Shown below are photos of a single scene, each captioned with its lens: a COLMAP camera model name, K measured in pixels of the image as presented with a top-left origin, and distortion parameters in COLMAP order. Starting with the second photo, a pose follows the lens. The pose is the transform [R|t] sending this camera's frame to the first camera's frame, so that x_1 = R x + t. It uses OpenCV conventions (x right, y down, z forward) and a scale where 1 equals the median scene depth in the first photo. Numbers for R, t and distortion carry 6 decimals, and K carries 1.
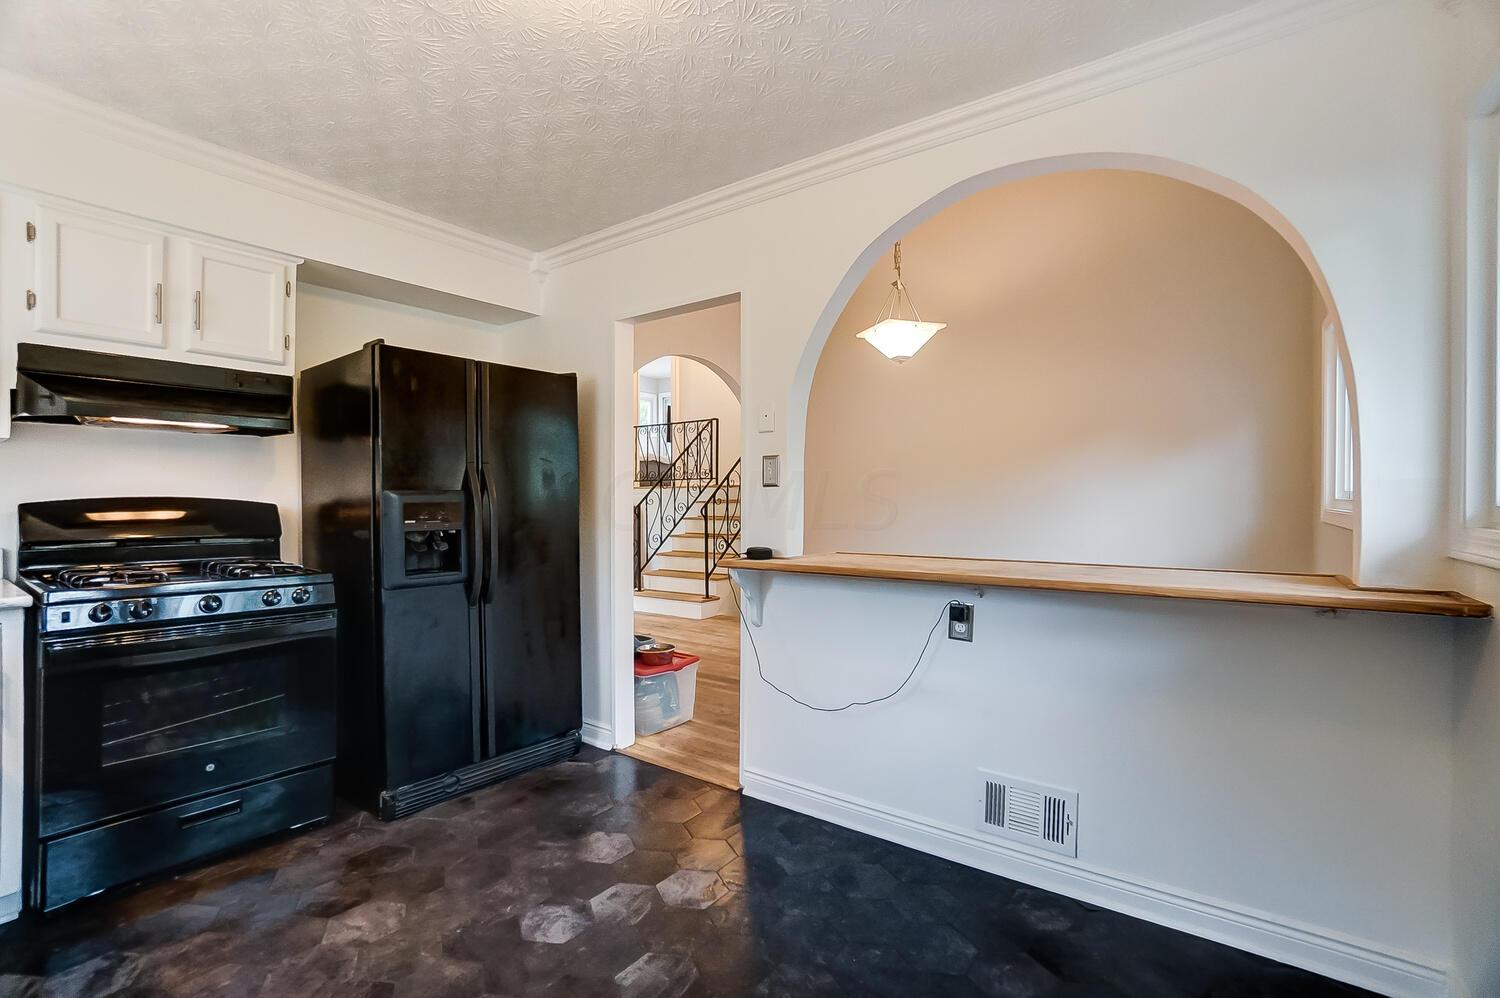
lens RADIAL K [[669.4, 0, 754.2], [0, 669.4, 507.2], [0, 0, 1]] dist [-0.066707, 0.028283]
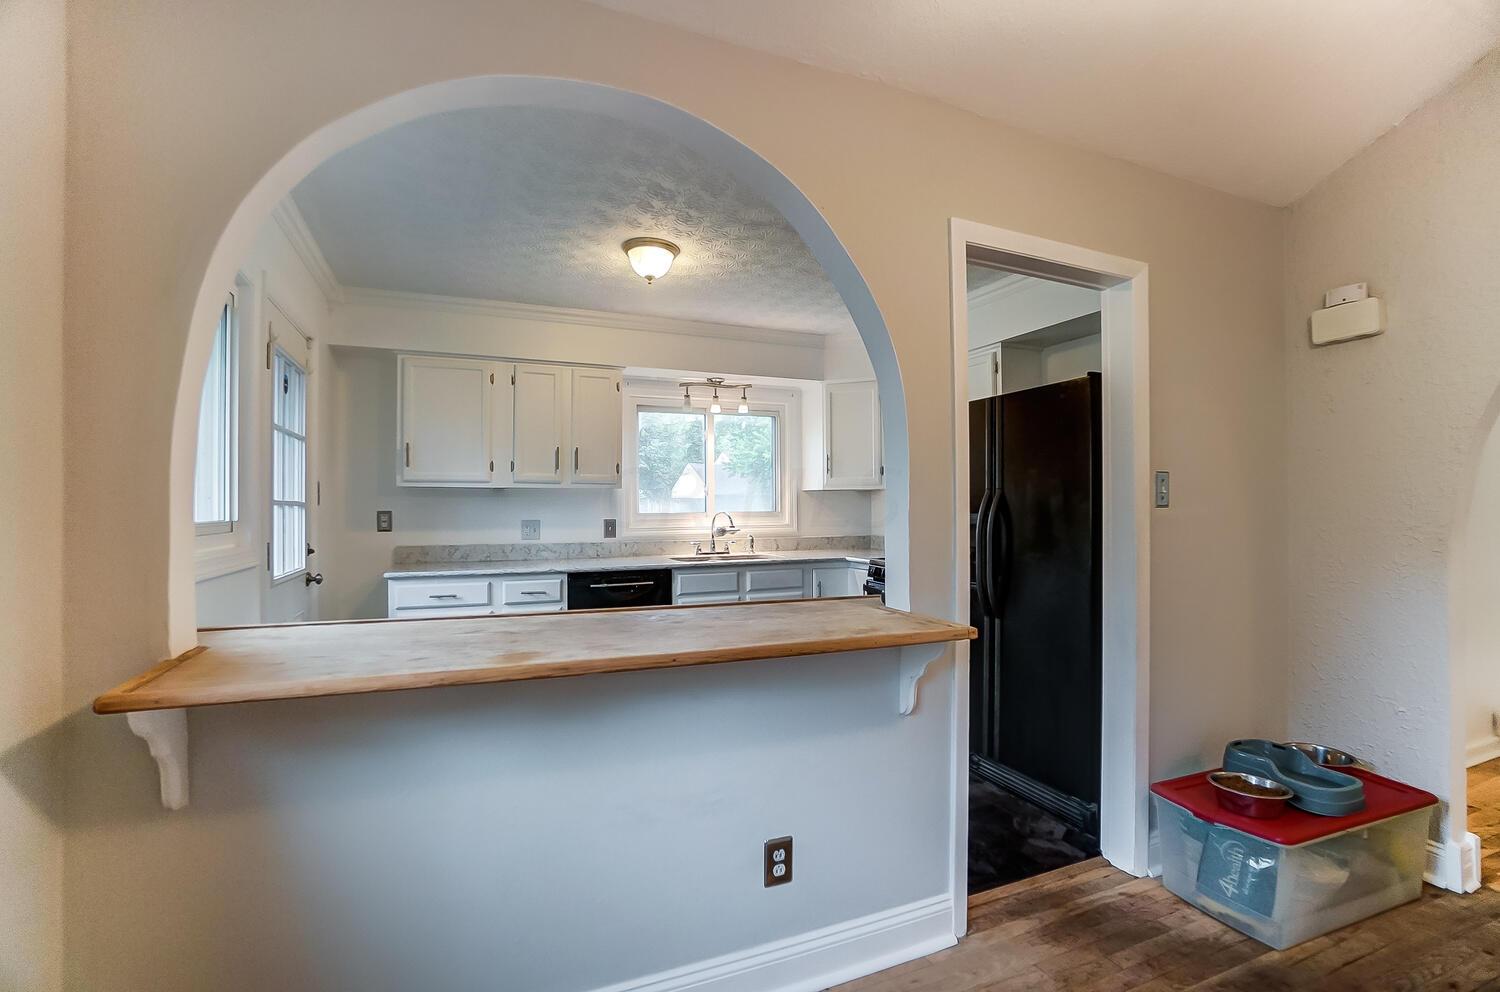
lens RADIAL K [[666.2, 0, 736.3], [0, 666.2, 494.0], [0, 0, 1]] dist [-0.045295, 0.015709]
pose [[-0.518640, -0.010138, -0.854933, 0.643551], [-0.004632, 0.999948, -0.009048, -0.038615], [0.854980, -0.000733, -0.518660, 1.020349]]
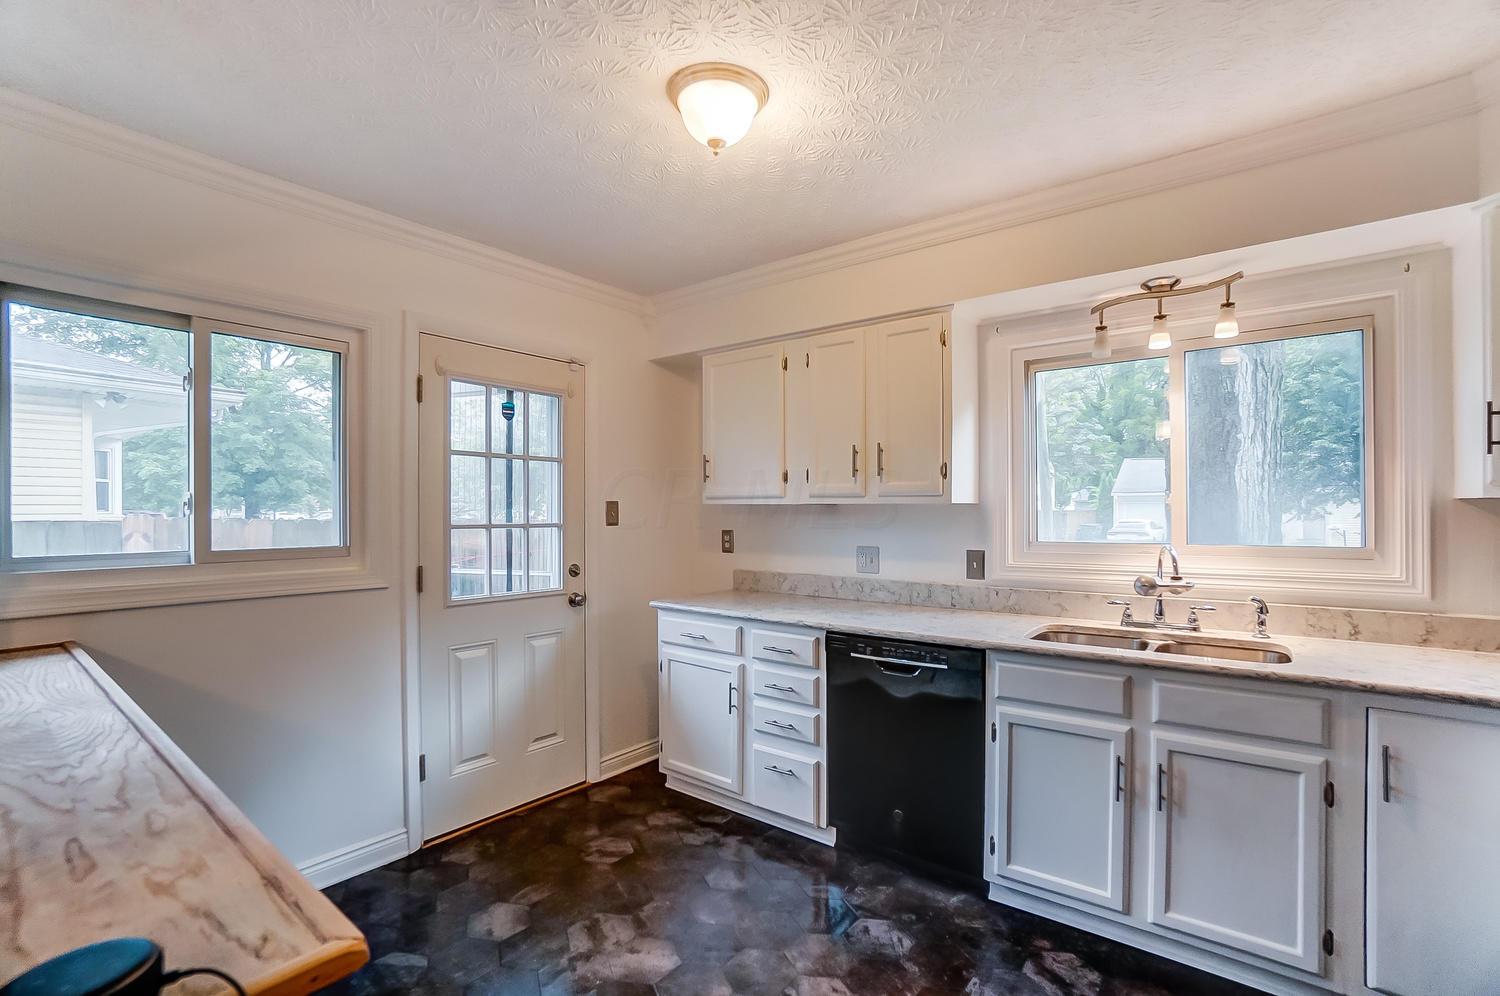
lens RADIAL K [[669.4, 0, 754.2], [0, 669.4, 506.2], [0, 0, 1]] dist [-0.066707, 0.028283]
pose [[-0.999640, 0.004823, 0.026385, -0.160692], [0.004941, 0.999978, 0.004415, -0.061290], [-0.026363, 0.004543, -0.999642, 0.961138]]
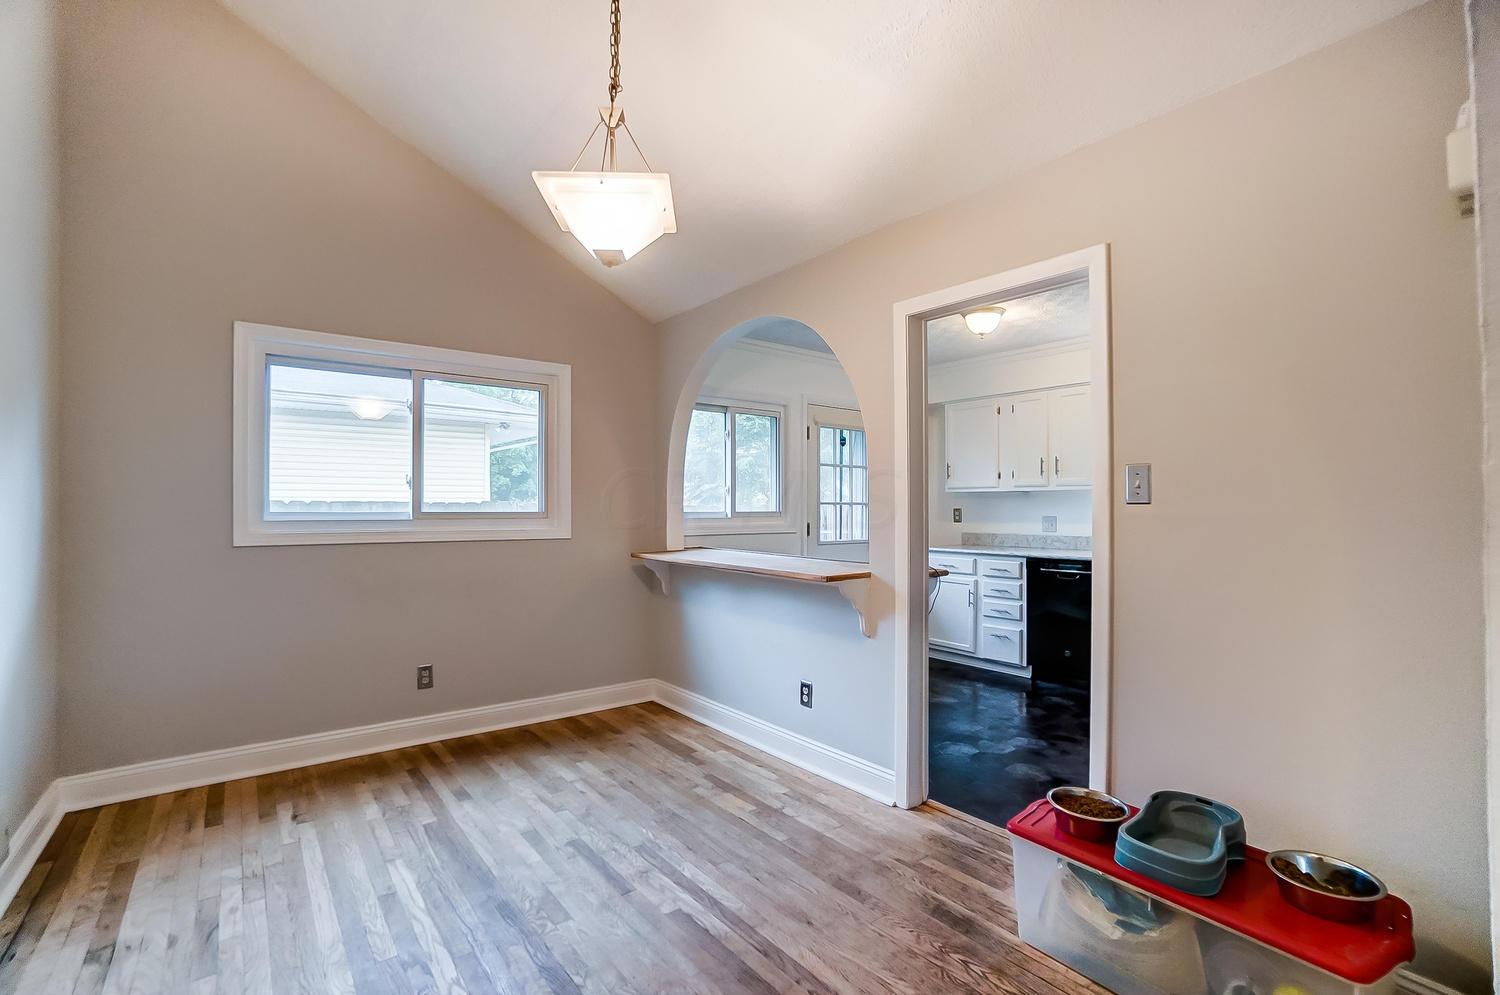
lens RADIAL K [[669.4, 0, 754.2], [0, 669.4, 505.7], [0, 0, 1]] dist [-0.066707, 0.028283]
pose [[-0.963431, 0.005909, 0.267892, -0.033357], [0.007468, 0.999961, 0.004801, -0.035766], [-0.267853, 0.006626, -0.963437, 1.765607]]
